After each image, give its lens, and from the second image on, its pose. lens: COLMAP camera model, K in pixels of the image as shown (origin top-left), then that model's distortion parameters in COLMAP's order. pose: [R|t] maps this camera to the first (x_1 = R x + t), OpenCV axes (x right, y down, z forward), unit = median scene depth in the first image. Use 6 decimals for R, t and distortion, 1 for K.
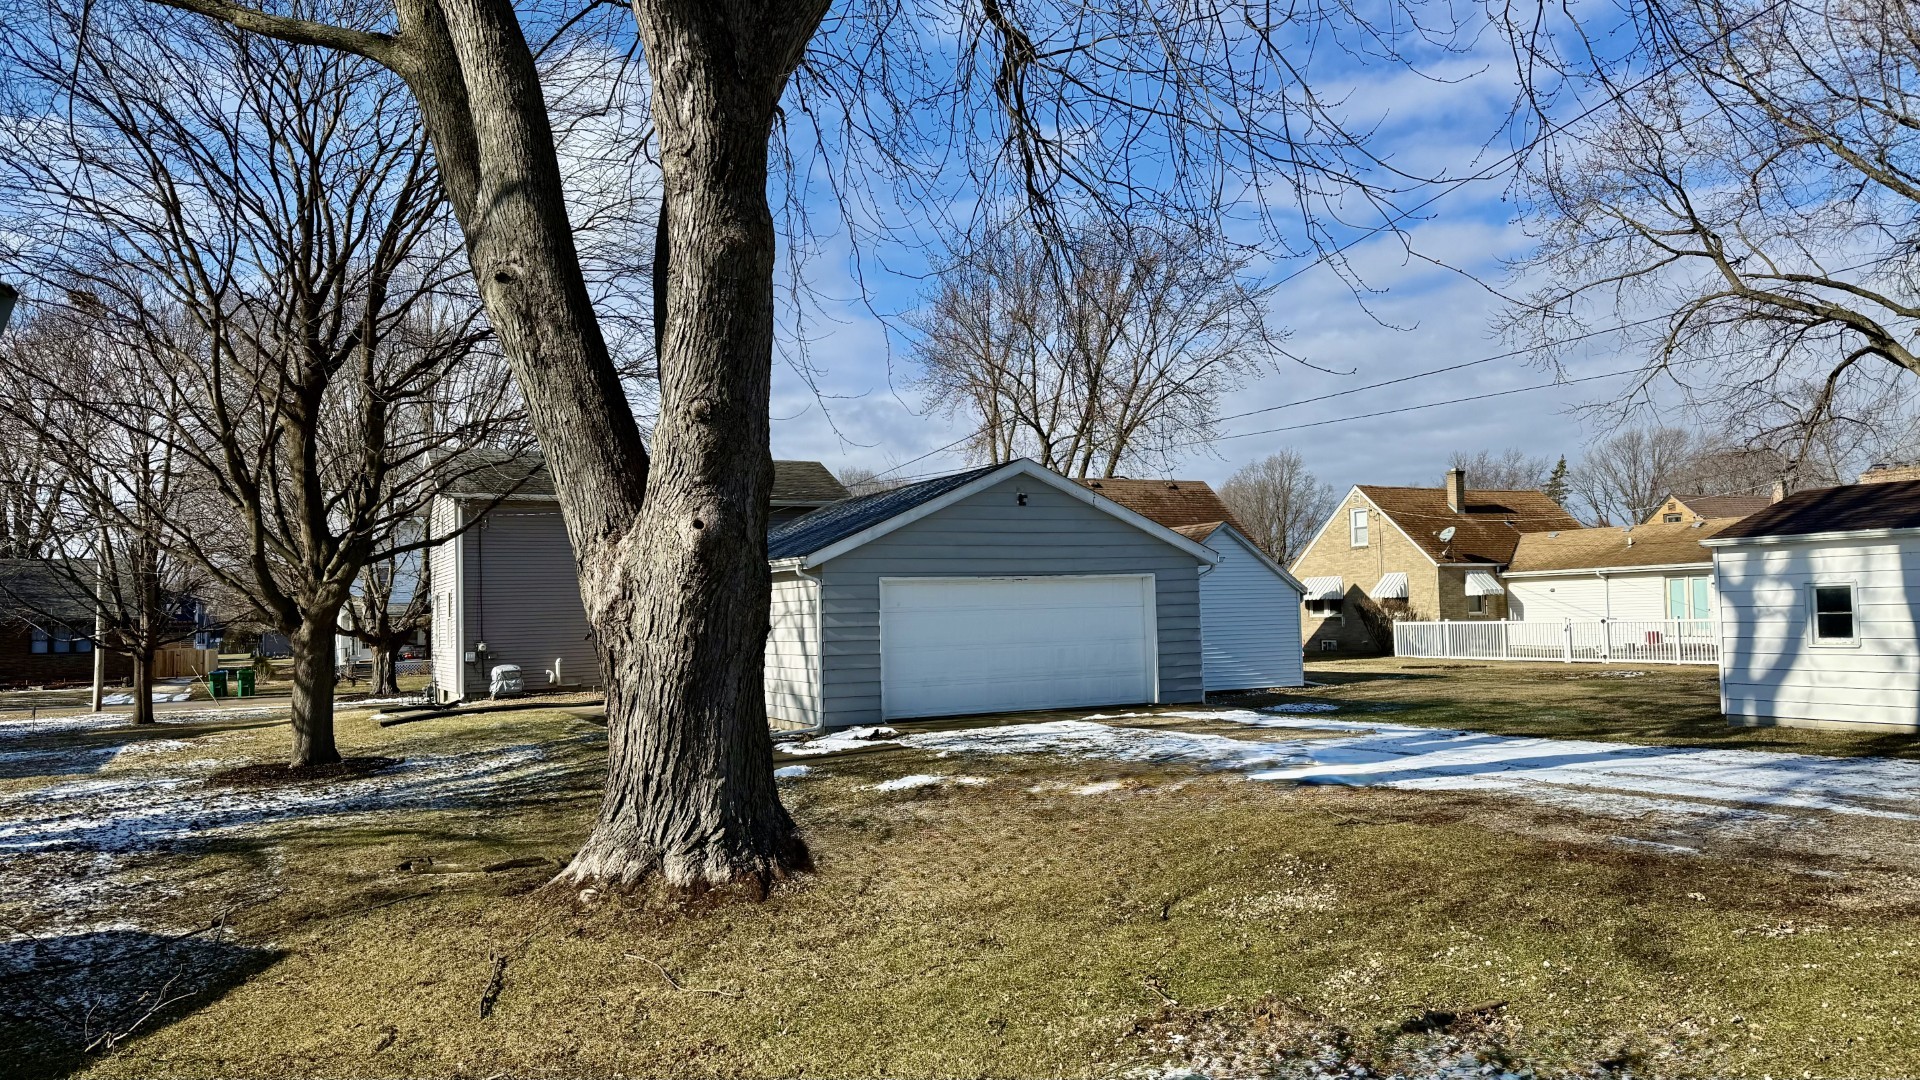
lens RADIAL K [[1346.0, 0, 960.0], [0, 1346.0, 540.0], [0, 0, 1]] dist [0.002610, 0.000046]
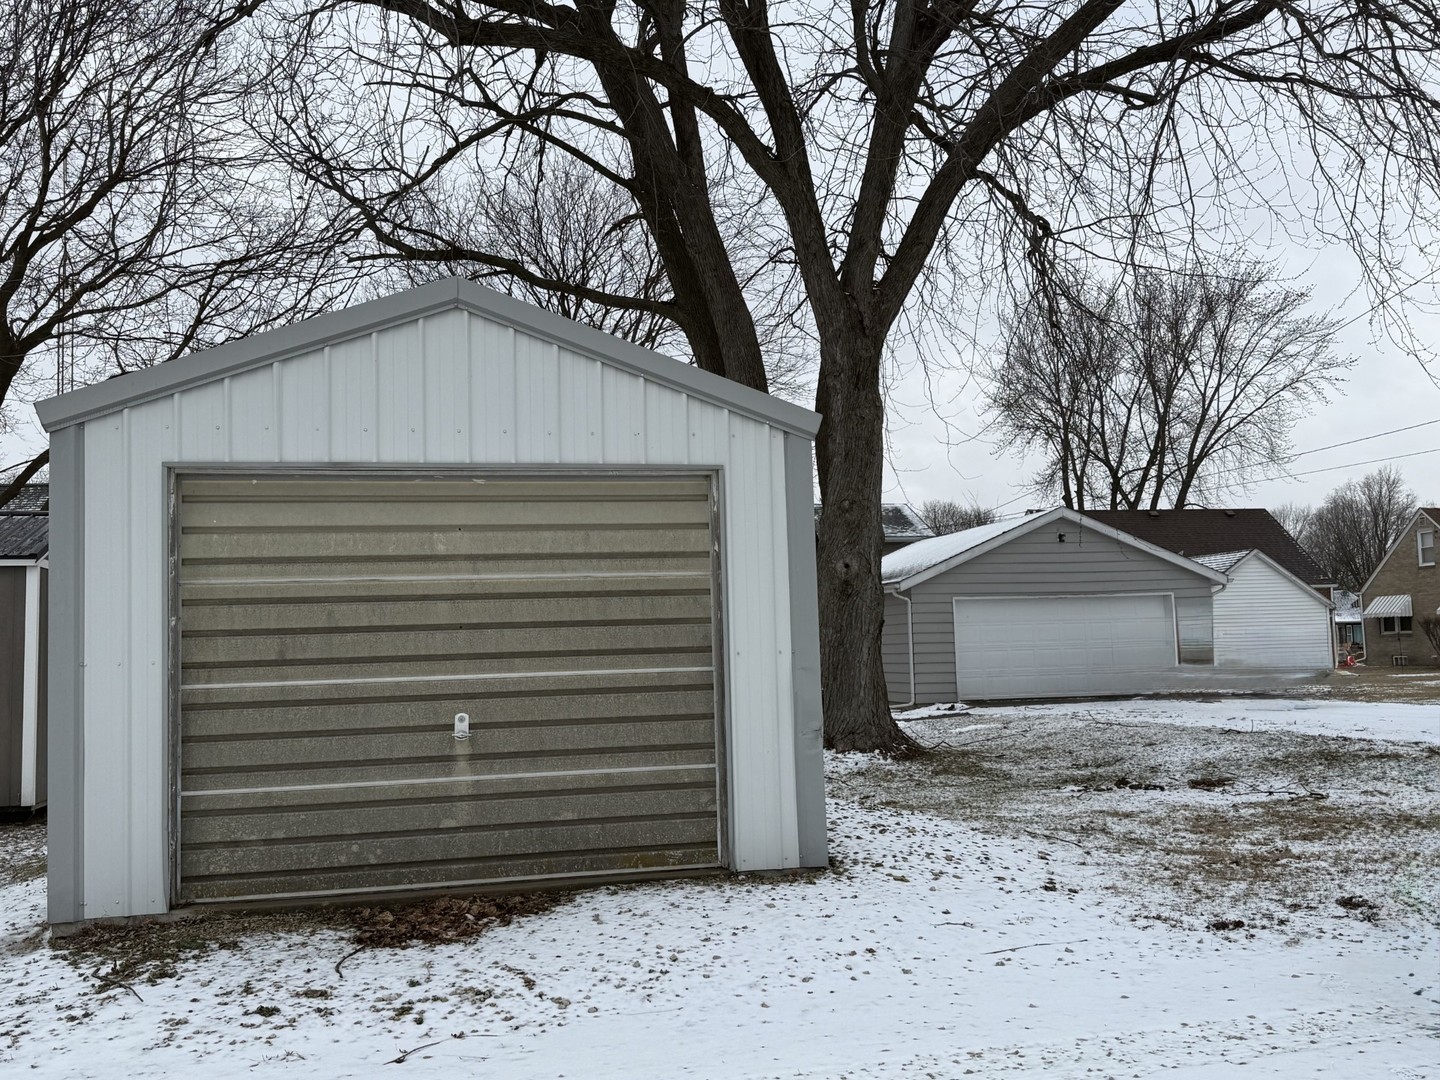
lens RADIAL K [[1303.6, 0, 720.0], [0, 1303.6, 540.0], [0, 0, 1]] dist [0.129033, -0.169931]
pose [[0.969942, -0.025654, -0.241981, 0.014518], [0.020398, 0.999499, -0.024201, -0.001400], [0.242480, 0.018537, 0.969979, -0.152170]]
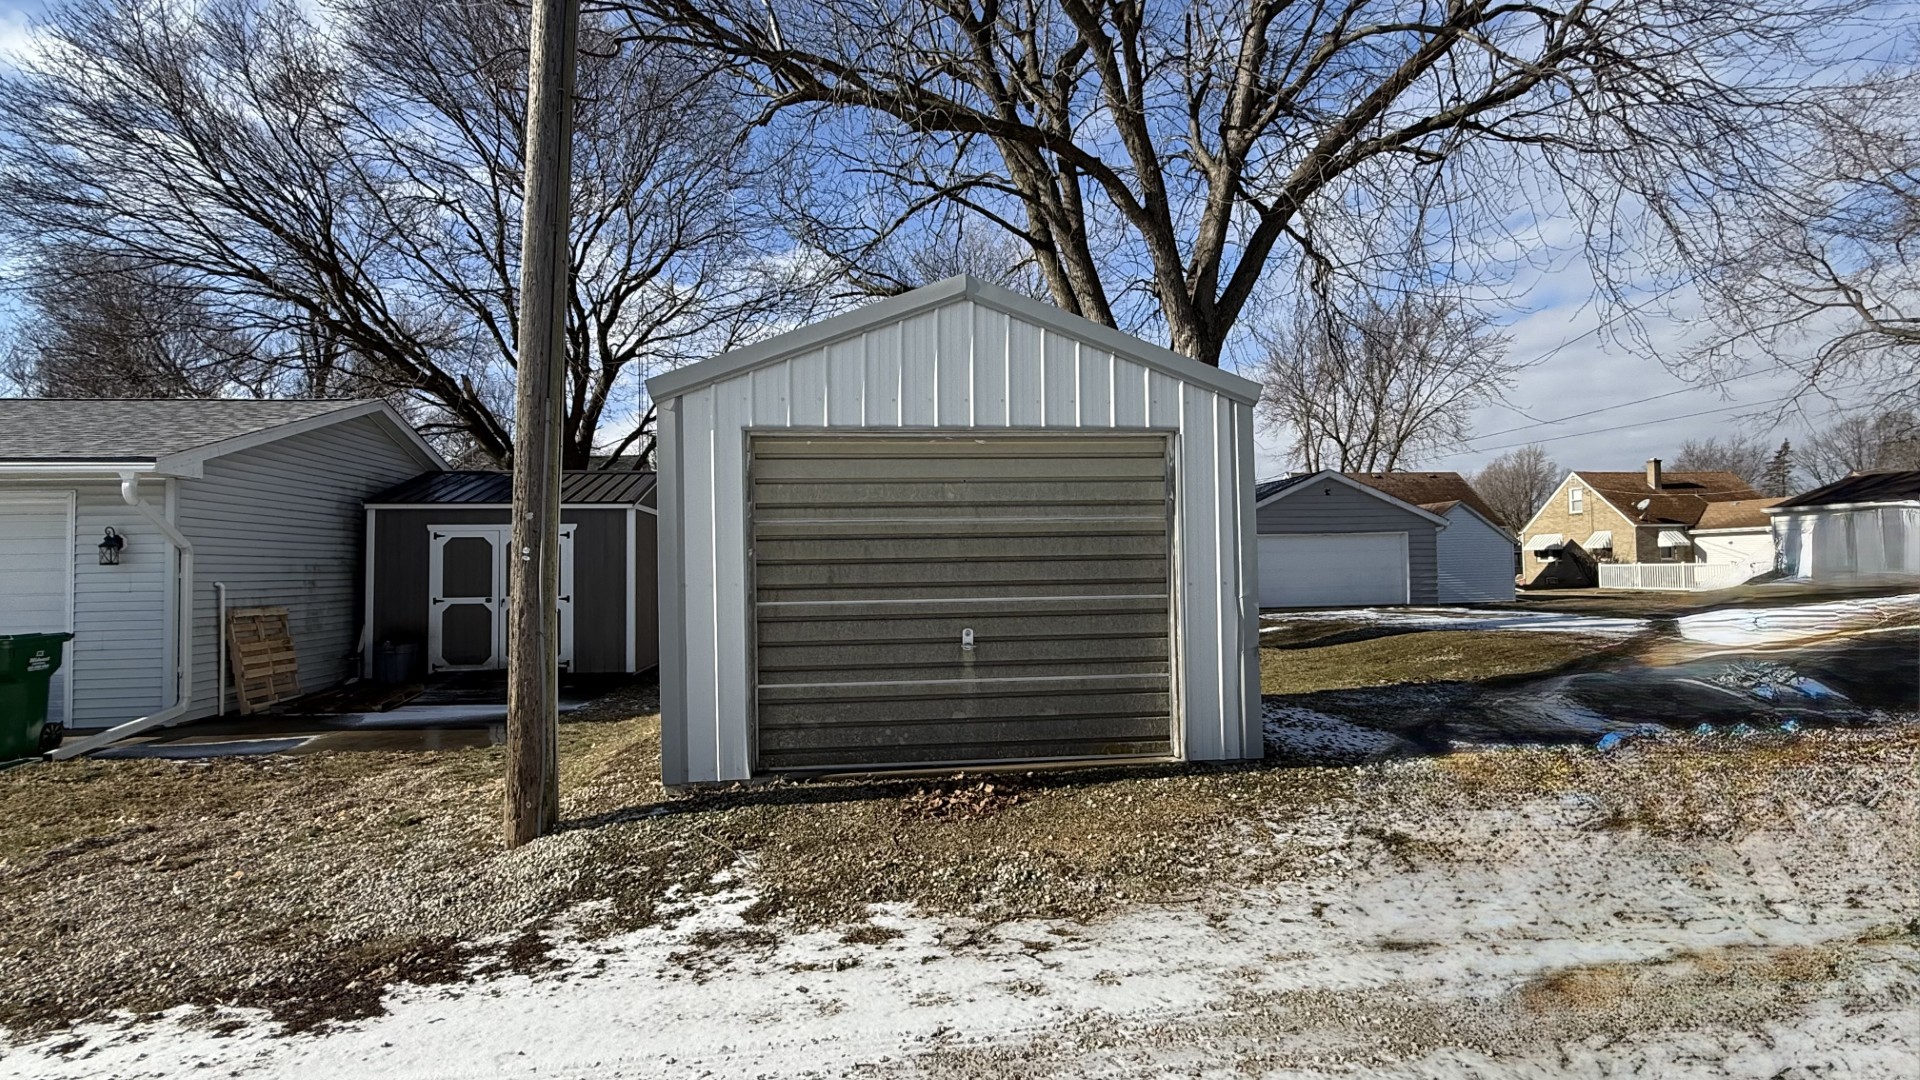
lens RADIAL K [[876.6, 0, 960.0], [0, 876.6, 540.0], [0, 0, 1]] dist [-0.001100, -0.000176]
pose [[0.939084, -0.005060, -0.343652, -0.006046], [0.015025, 0.999540, 0.026341, -0.001820], [0.343360, -0.029899, 0.938728, -0.133411]]
